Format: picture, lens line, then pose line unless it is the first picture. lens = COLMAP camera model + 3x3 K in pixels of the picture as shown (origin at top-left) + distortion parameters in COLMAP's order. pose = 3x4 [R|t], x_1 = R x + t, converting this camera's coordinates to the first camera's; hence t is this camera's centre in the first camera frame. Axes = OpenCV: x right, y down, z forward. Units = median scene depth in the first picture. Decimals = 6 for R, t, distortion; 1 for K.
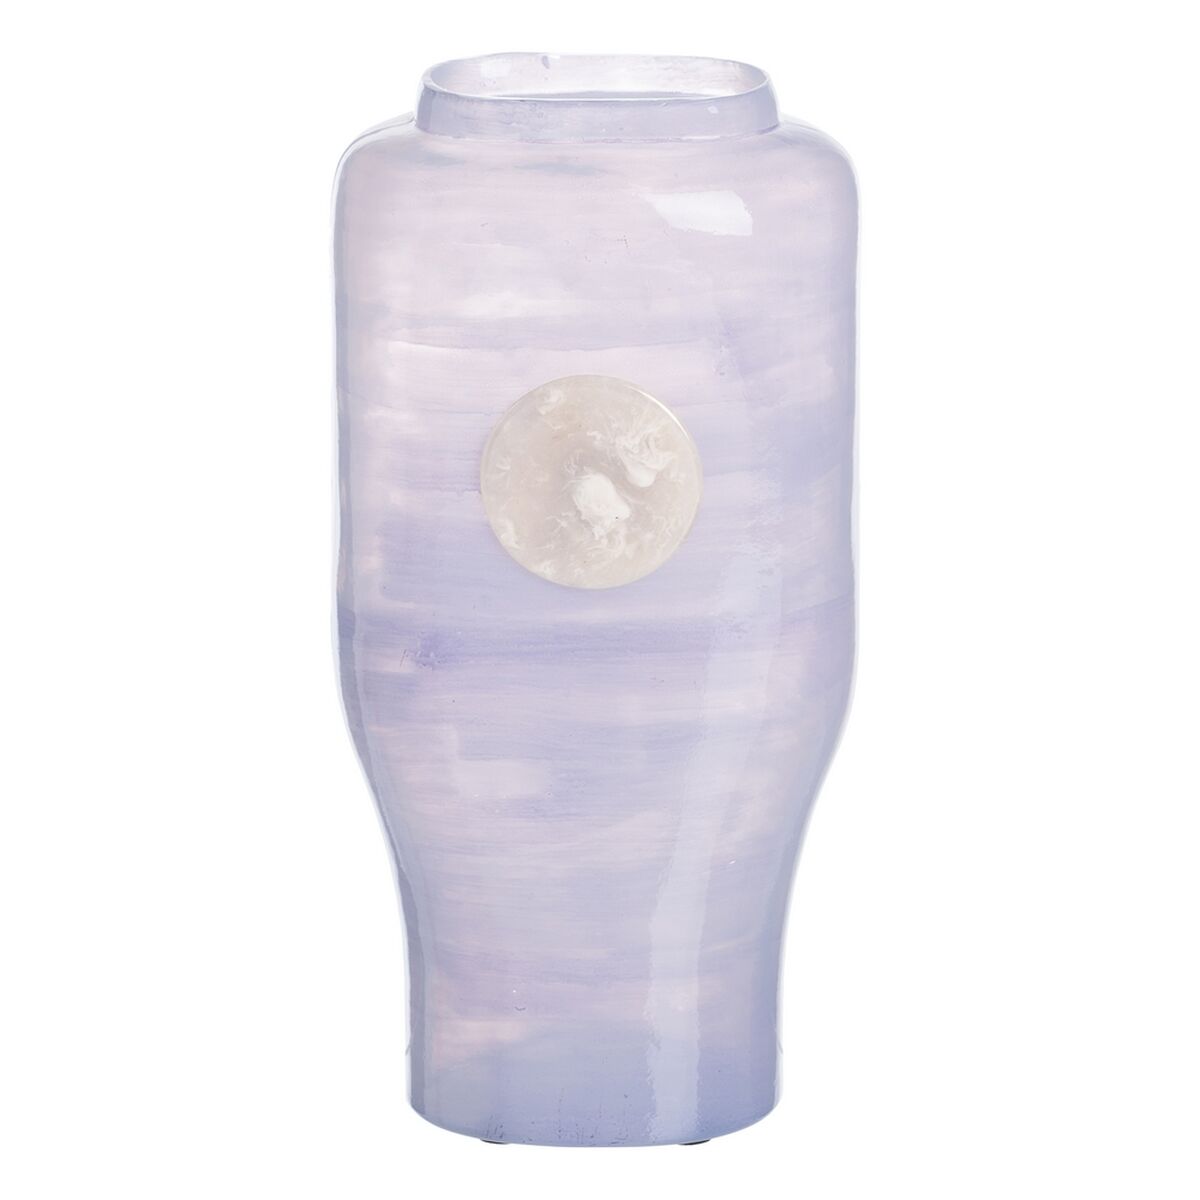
lens RADIAL K [[7433.8, 0, 602.4], [0, 7433.8, 596.8], [0, 0, 1]] dist [0.130096, 0.000000]
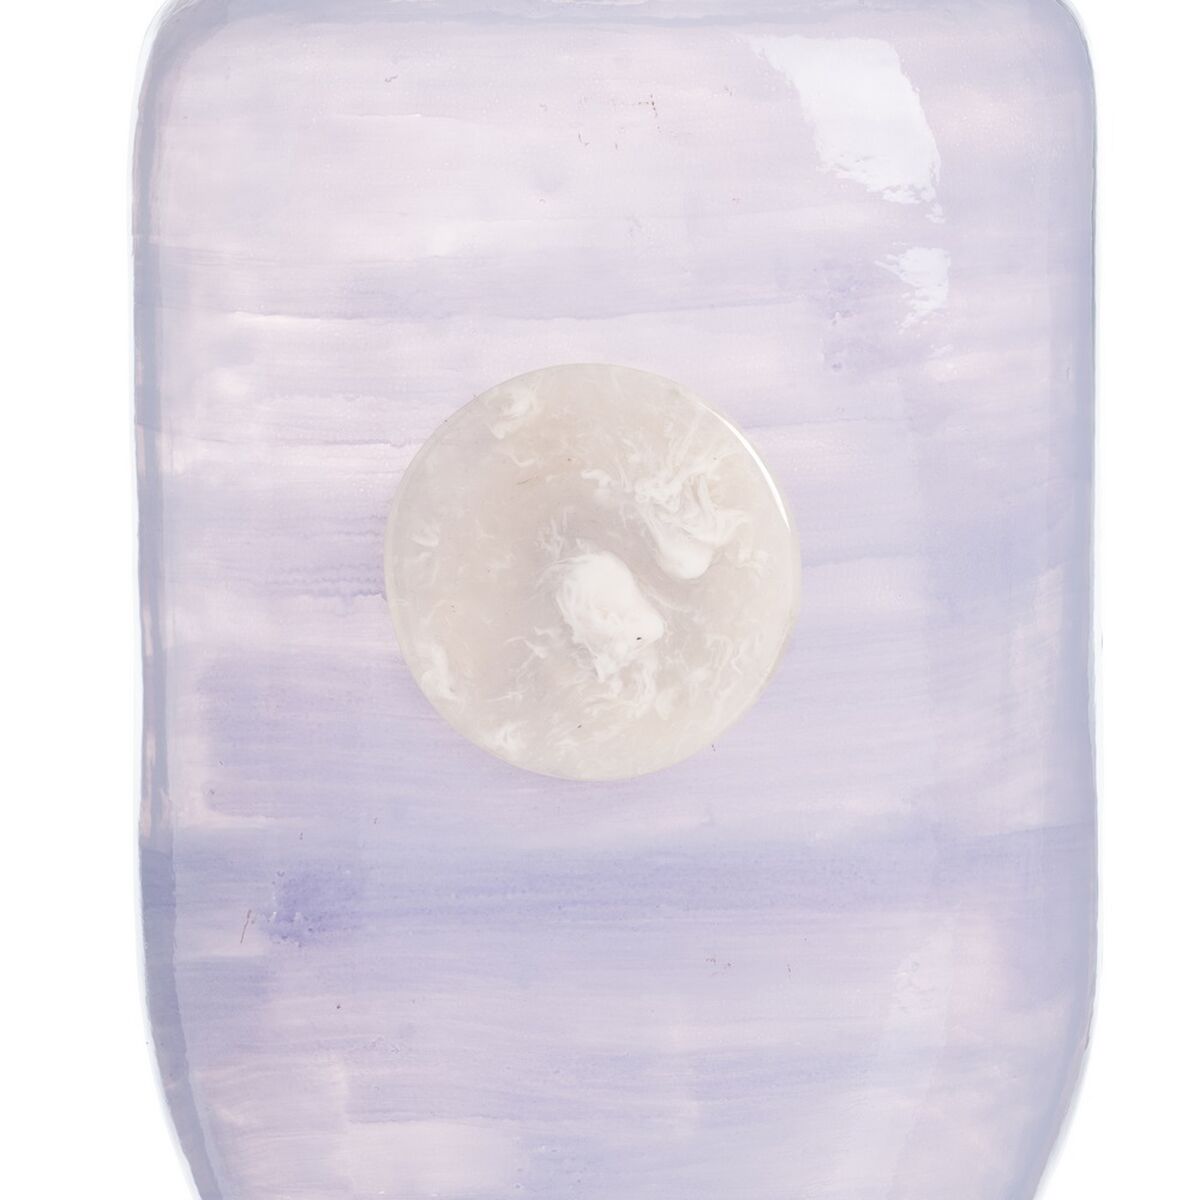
lens RADIAL K [[7433.8, 0, 597.4], [0, 7433.8, 603.3], [0, 0, 1]] dist [0.130096, 0.000000]
pose [[0.998547, 0.000337, -0.053880, 0.027607], [-0.010609, 0.981635, -0.190476, 0.088117], [0.052826, 0.190771, 0.980212, 0.478534]]
